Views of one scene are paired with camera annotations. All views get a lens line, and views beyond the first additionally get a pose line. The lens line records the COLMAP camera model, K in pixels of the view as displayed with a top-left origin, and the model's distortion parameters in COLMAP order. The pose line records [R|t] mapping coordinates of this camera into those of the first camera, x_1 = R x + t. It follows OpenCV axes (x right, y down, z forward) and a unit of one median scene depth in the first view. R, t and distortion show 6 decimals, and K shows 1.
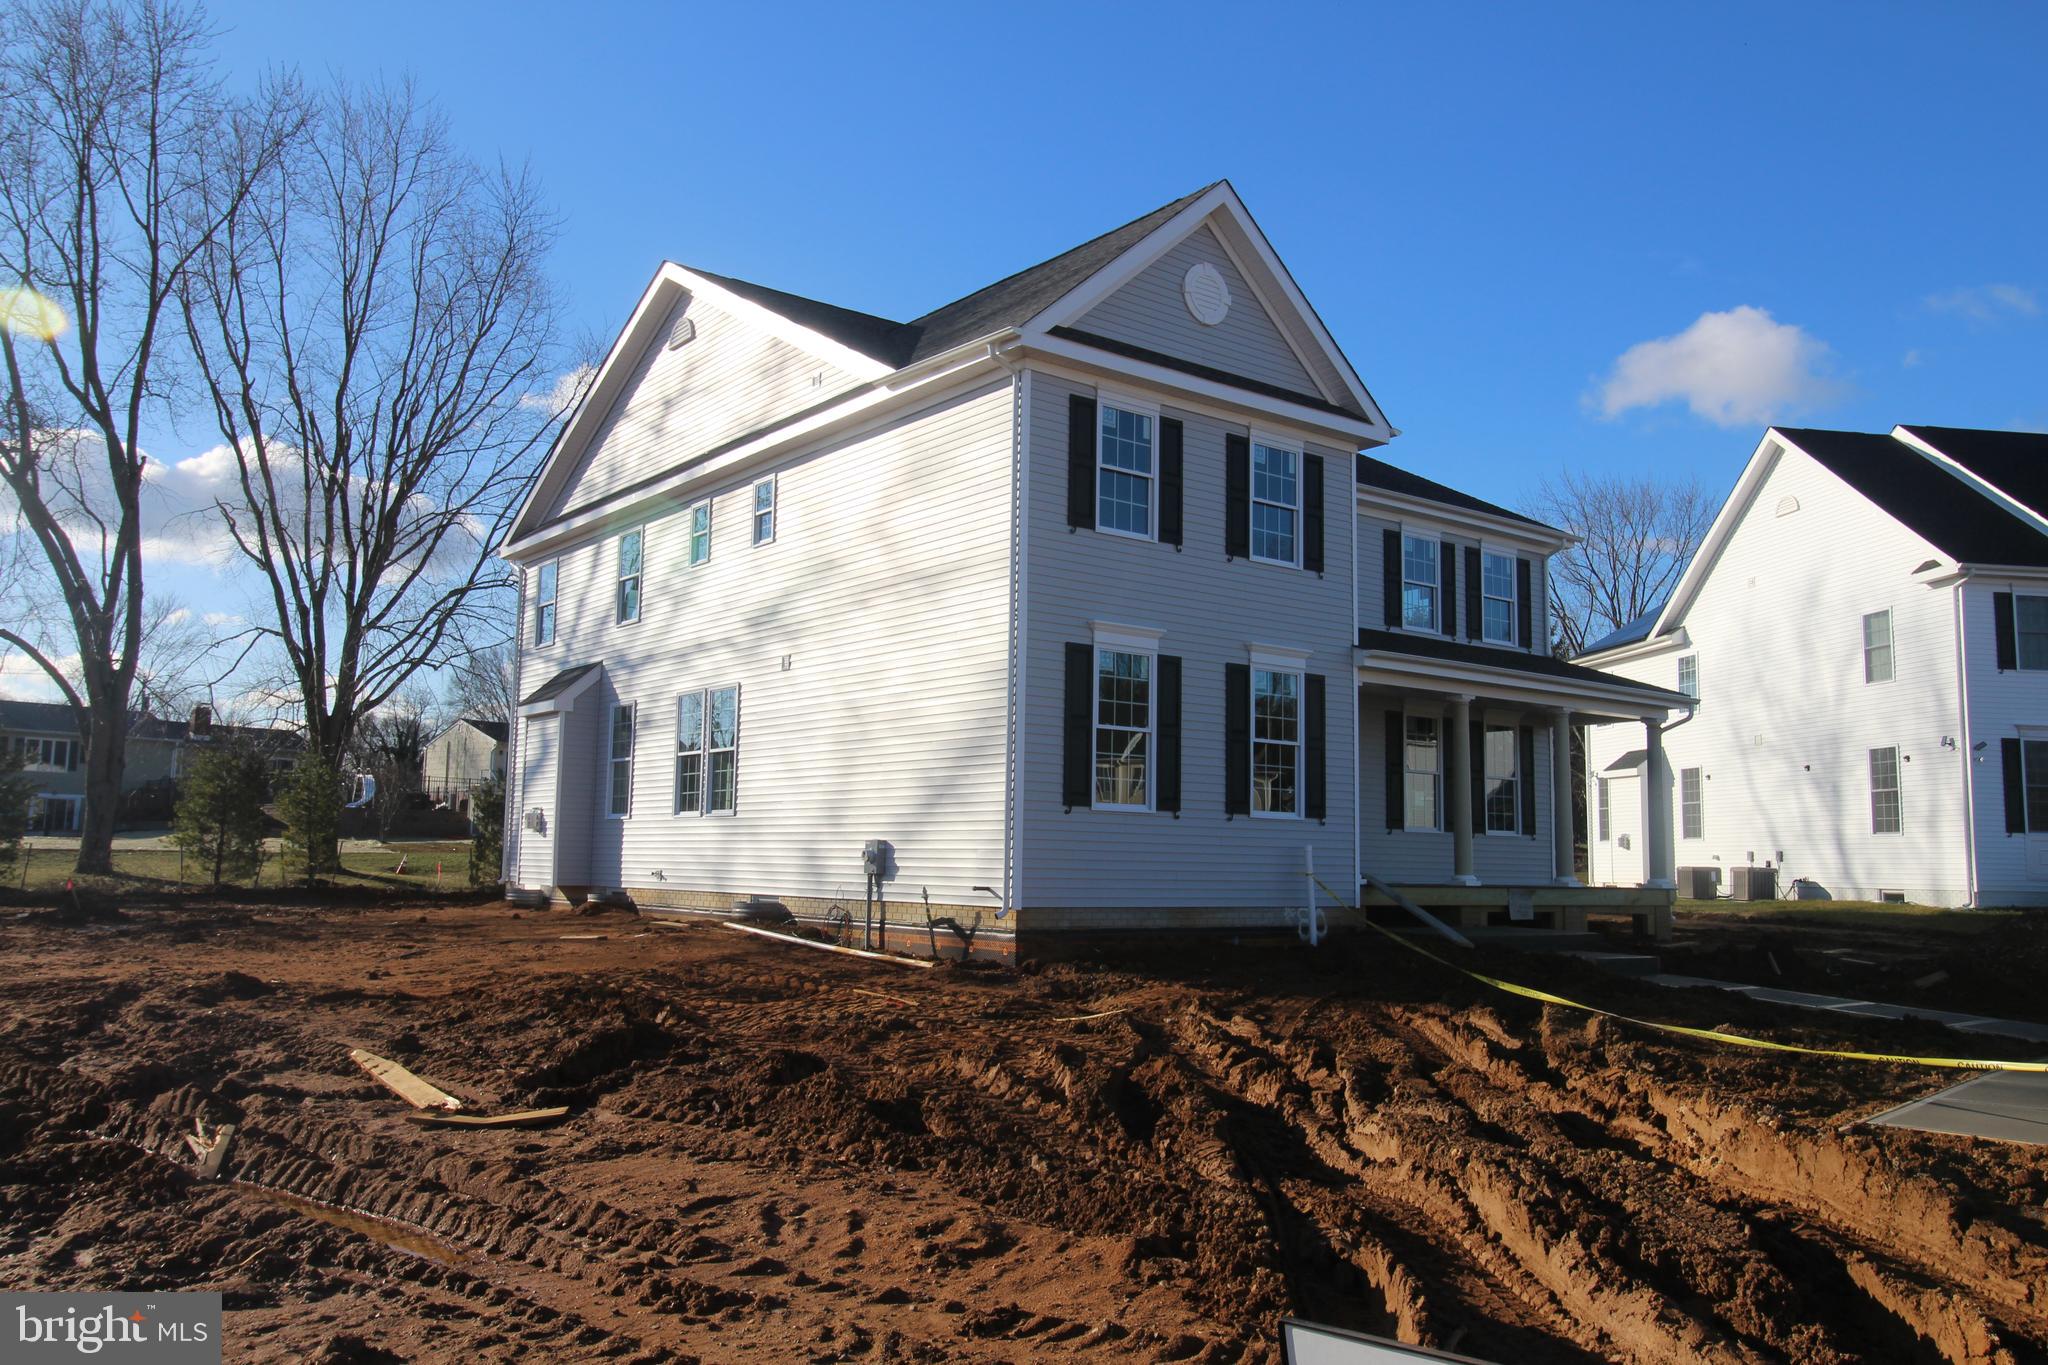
lens RADIAL K [[1599.8, 0, 1024.0], [0, 1599.8, 682.5], [0, 0, 1]] dist [0.002031, -0.000003]
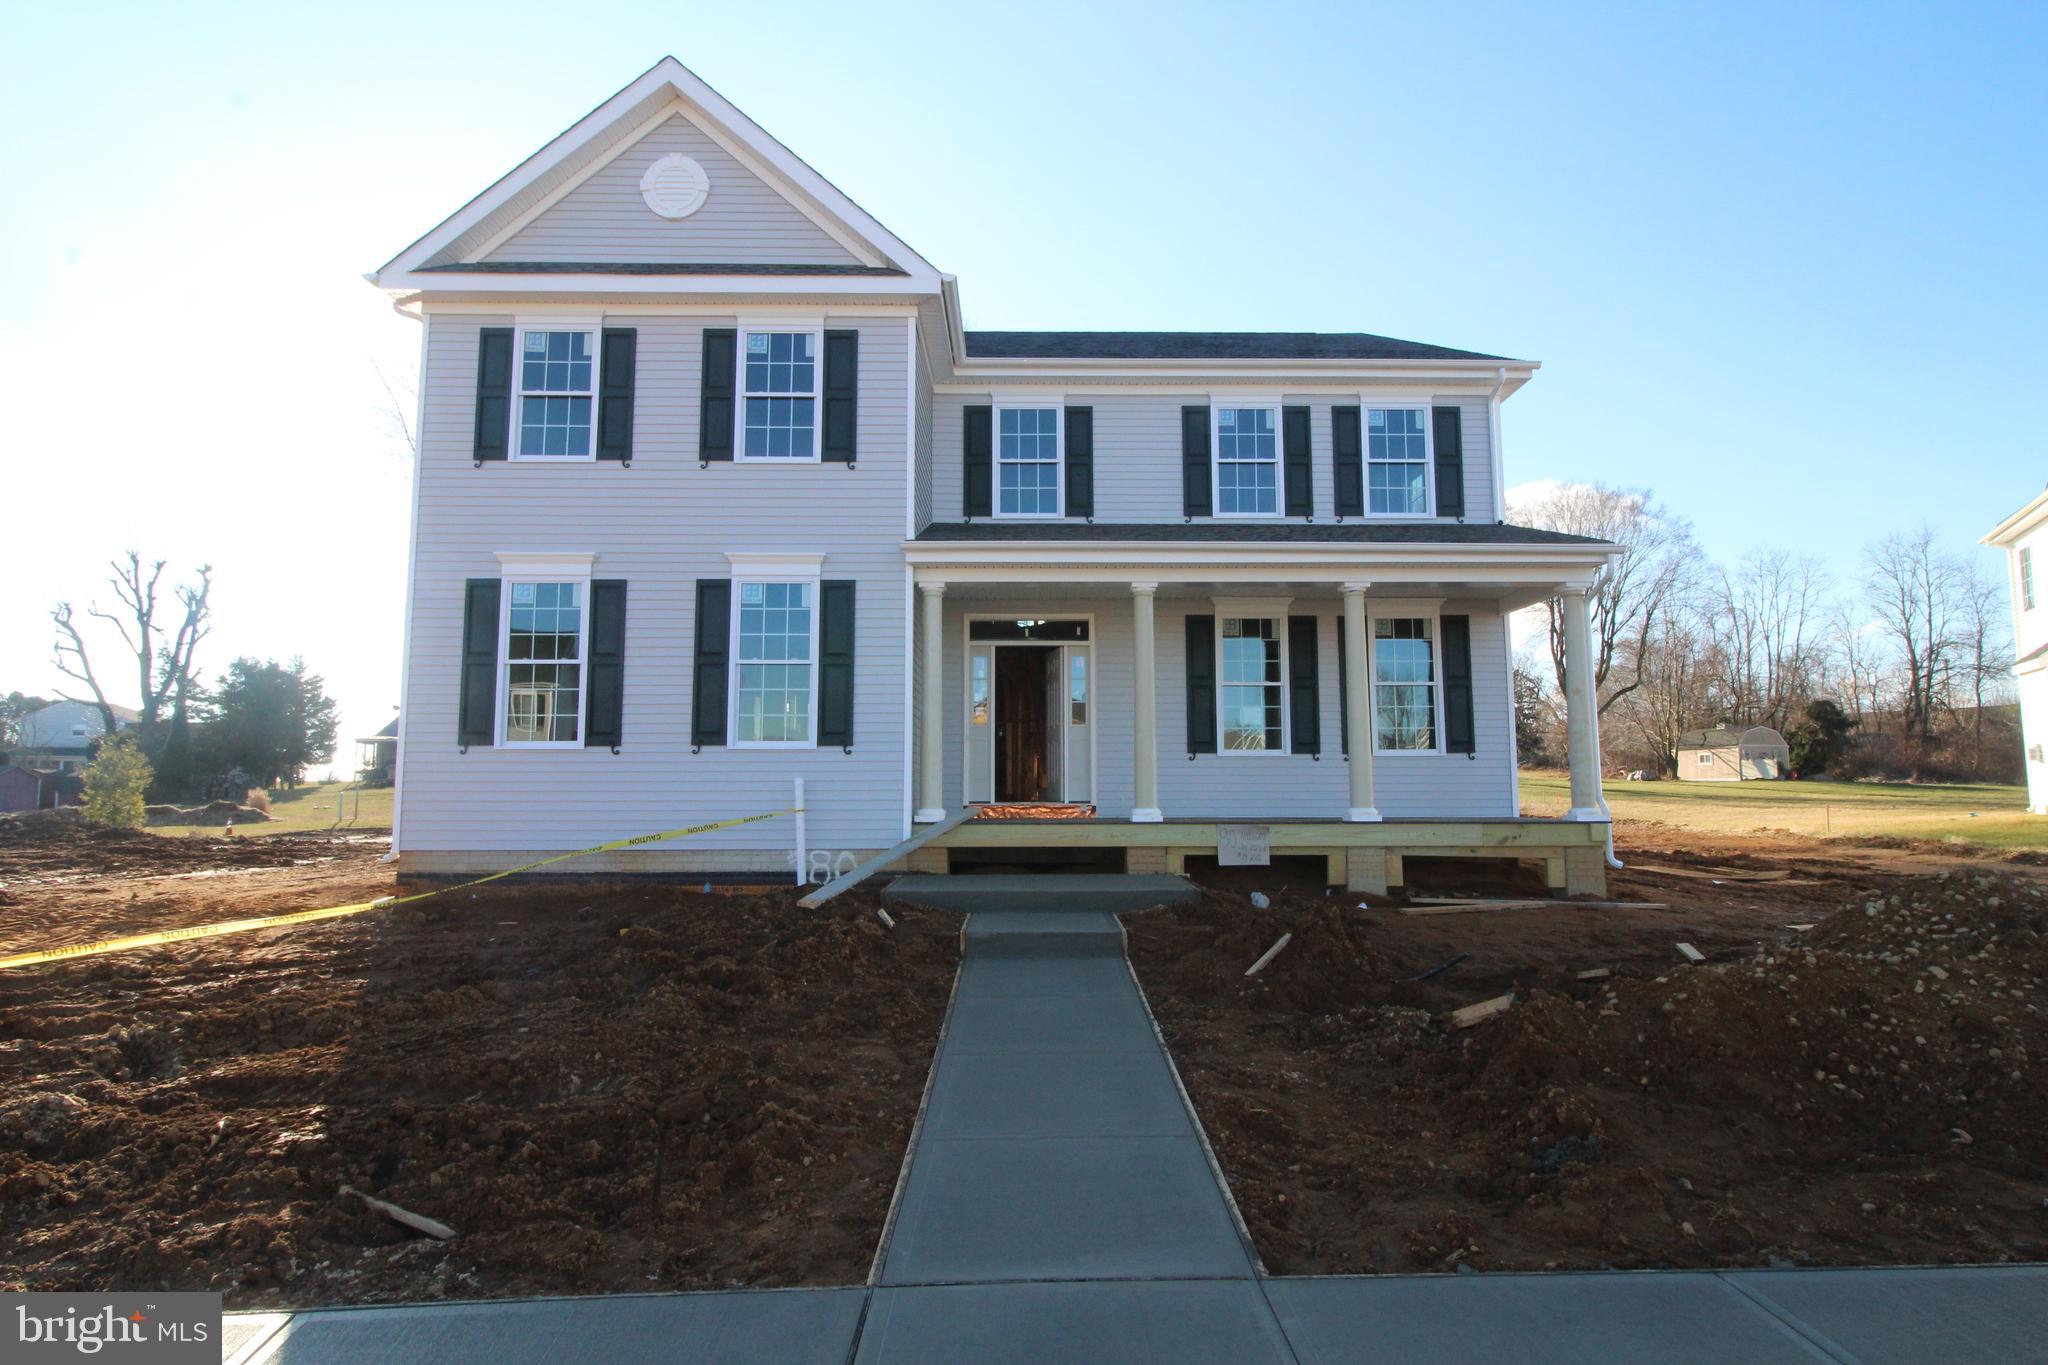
lens RADIAL K [[1072.4, 0, 1035.8], [0, 1072.4, 685.9], [0, 0, 1]] dist [0.003318, -0.012358]
pose [[0.800728, -0.079088, -0.593784, 0.623336], [0.084344, 0.996256, -0.018954, 0.073868], [0.593060, -0.034905, 0.804401, 0.612510]]
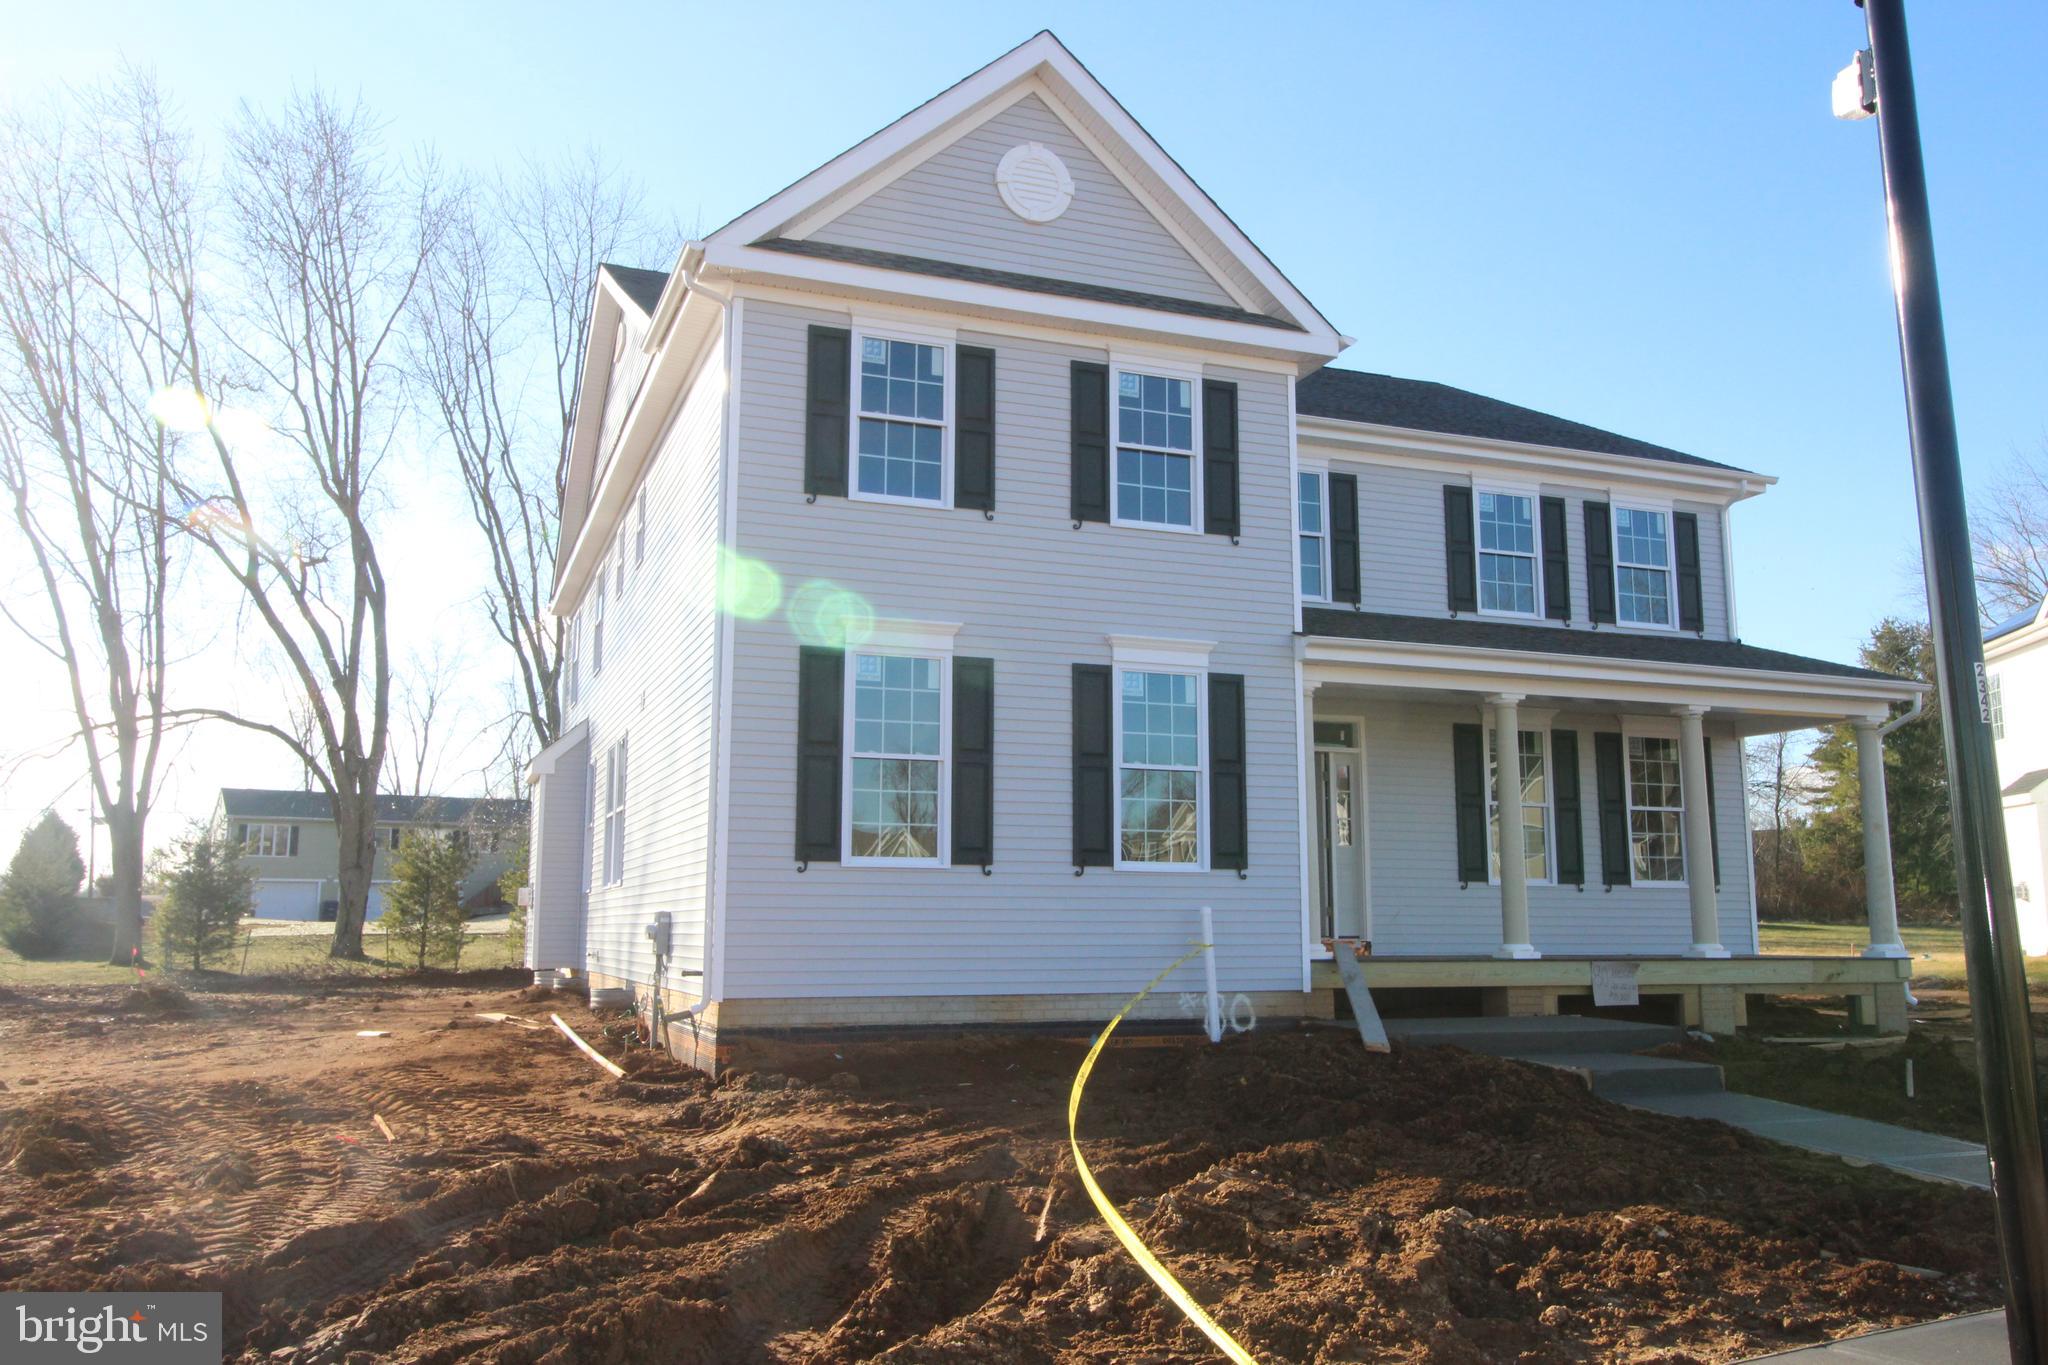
lens RADIAL K [[1625.7, 0, 1024.0], [0, 1625.7, 682.5], [0, 0, 1]] dist [0.006427, -0.001805]
pose [[0.957174, -0.059626, -0.283306, 0.313023], [0.048182, 0.997723, -0.047202, 0.030663], [0.285476, 0.031530, 0.957867, 0.263774]]
